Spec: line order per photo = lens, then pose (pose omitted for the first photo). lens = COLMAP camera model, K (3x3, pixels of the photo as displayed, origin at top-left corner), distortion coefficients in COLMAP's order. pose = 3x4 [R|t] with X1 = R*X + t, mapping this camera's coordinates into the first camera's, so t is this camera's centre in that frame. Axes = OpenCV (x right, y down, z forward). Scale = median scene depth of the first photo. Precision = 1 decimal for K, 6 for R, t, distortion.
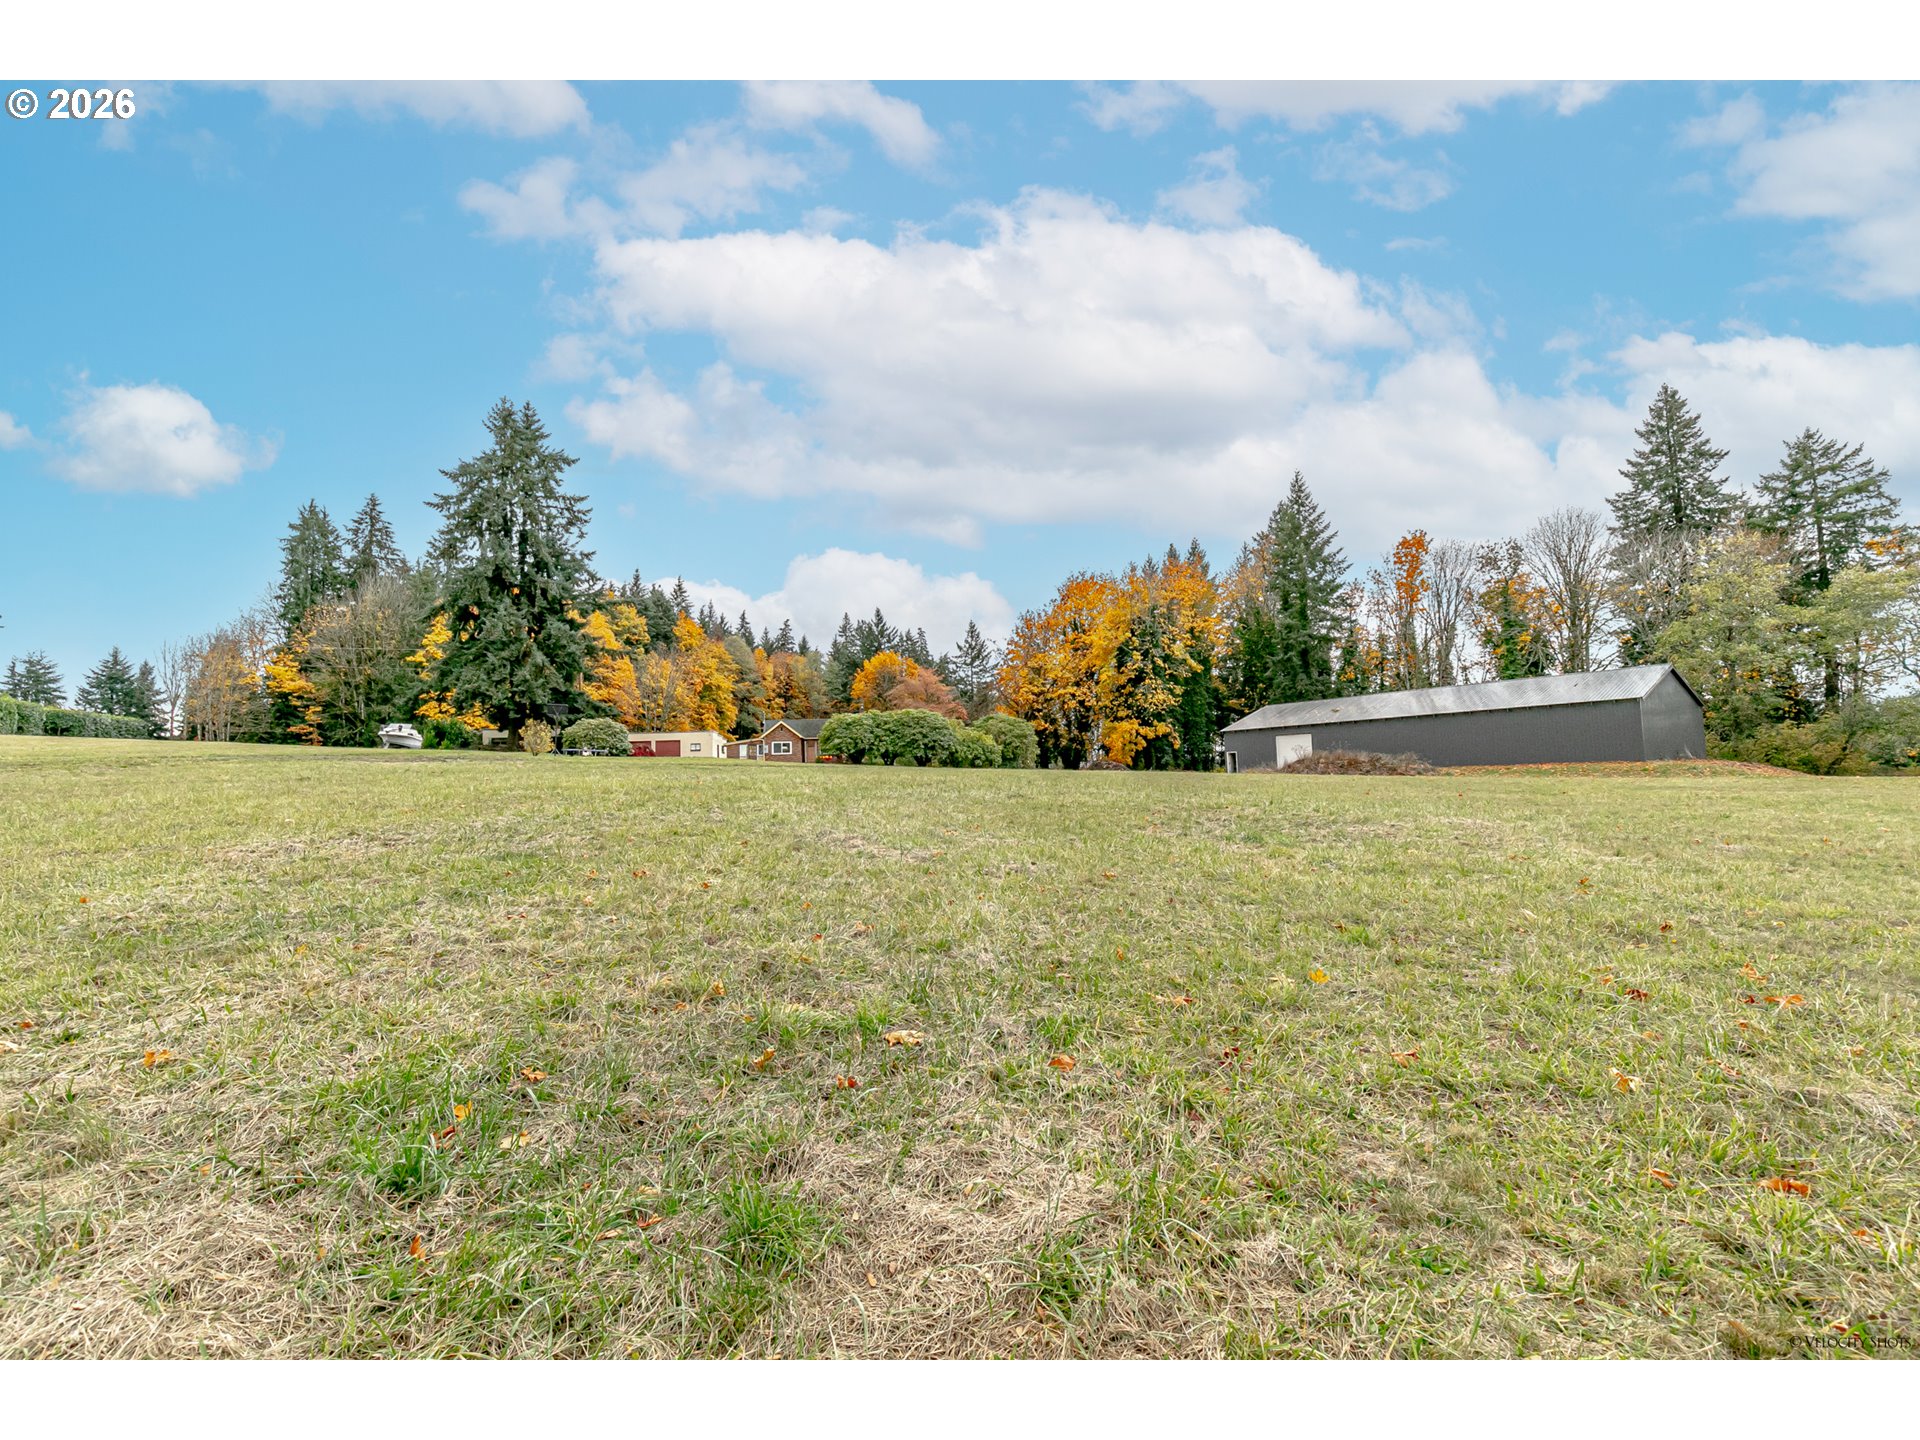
lens RADIAL K [[875.4, 0, 949.1], [0, 875.4, 729.5], [0, 0, 1]] dist [0.004450, -0.002308]
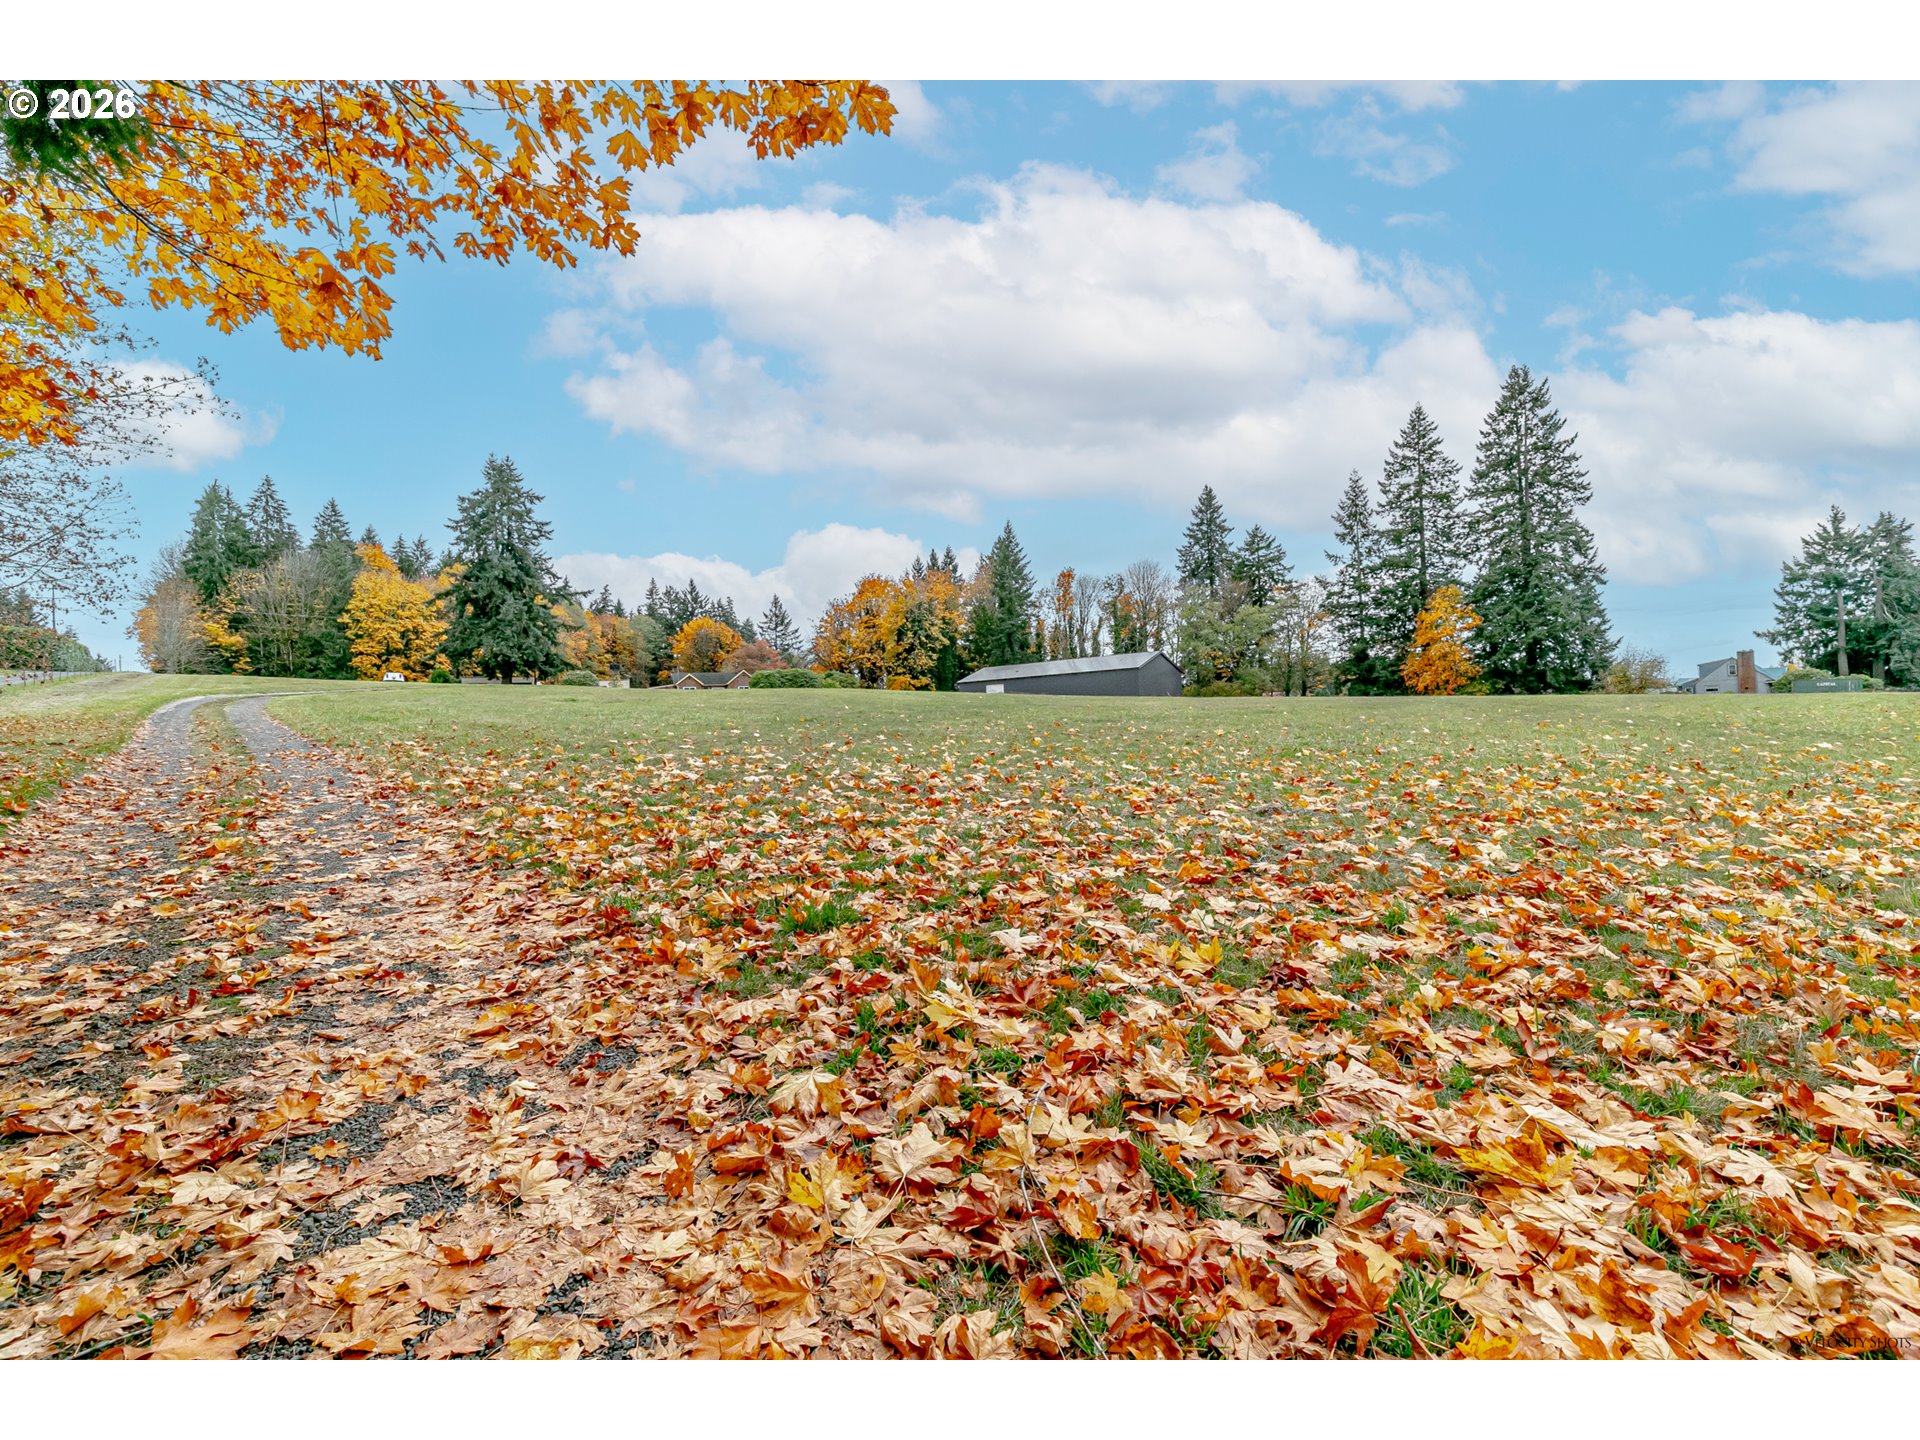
lens RADIAL K [[875.4, 0, 962.1], [0, 875.4, 726.6], [0, 0, 1]] dist [0.004450, -0.002308]
pose [[0.961274, -0.006504, 0.275518, -0.125693], [-0.006351, 0.998933, 0.045739, 0.008660], [-0.275521, -0.045717, 0.960207, -0.528684]]
